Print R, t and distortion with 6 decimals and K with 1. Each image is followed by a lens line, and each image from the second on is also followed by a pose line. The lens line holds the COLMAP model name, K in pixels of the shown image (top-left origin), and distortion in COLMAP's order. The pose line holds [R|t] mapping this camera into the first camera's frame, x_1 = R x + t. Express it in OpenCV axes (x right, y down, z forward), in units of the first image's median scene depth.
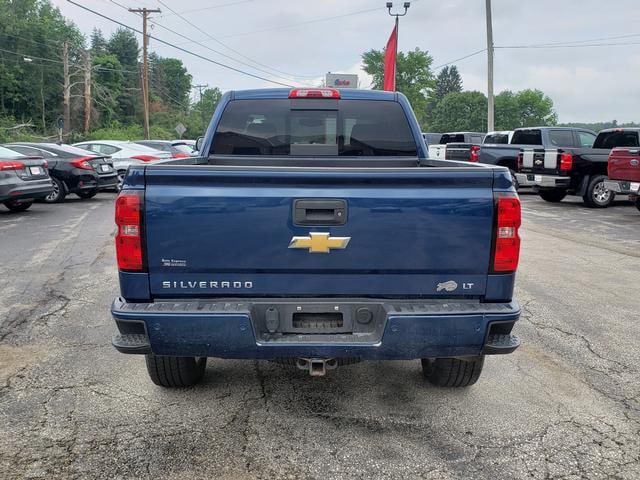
lens RADIAL K [[664.8, 0, 320.0], [0, 664.8, 240.0], [0, 0, 1]] dist [-0.002181, -0.018800]
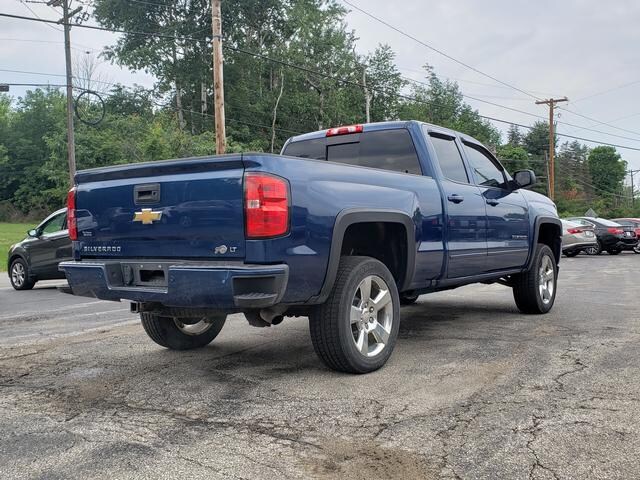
lens RADIAL K [[664.8, 0, 320.0], [0, 664.8, 240.0], [0, 0, 1]] dist [-0.002181, -0.018800]
pose [[0.789305, -0.017287, -0.613758, 1.089800], [-0.070450, 0.990452, -0.118497, 0.184331], [0.609946, 0.136770, 0.780551, 0.149962]]
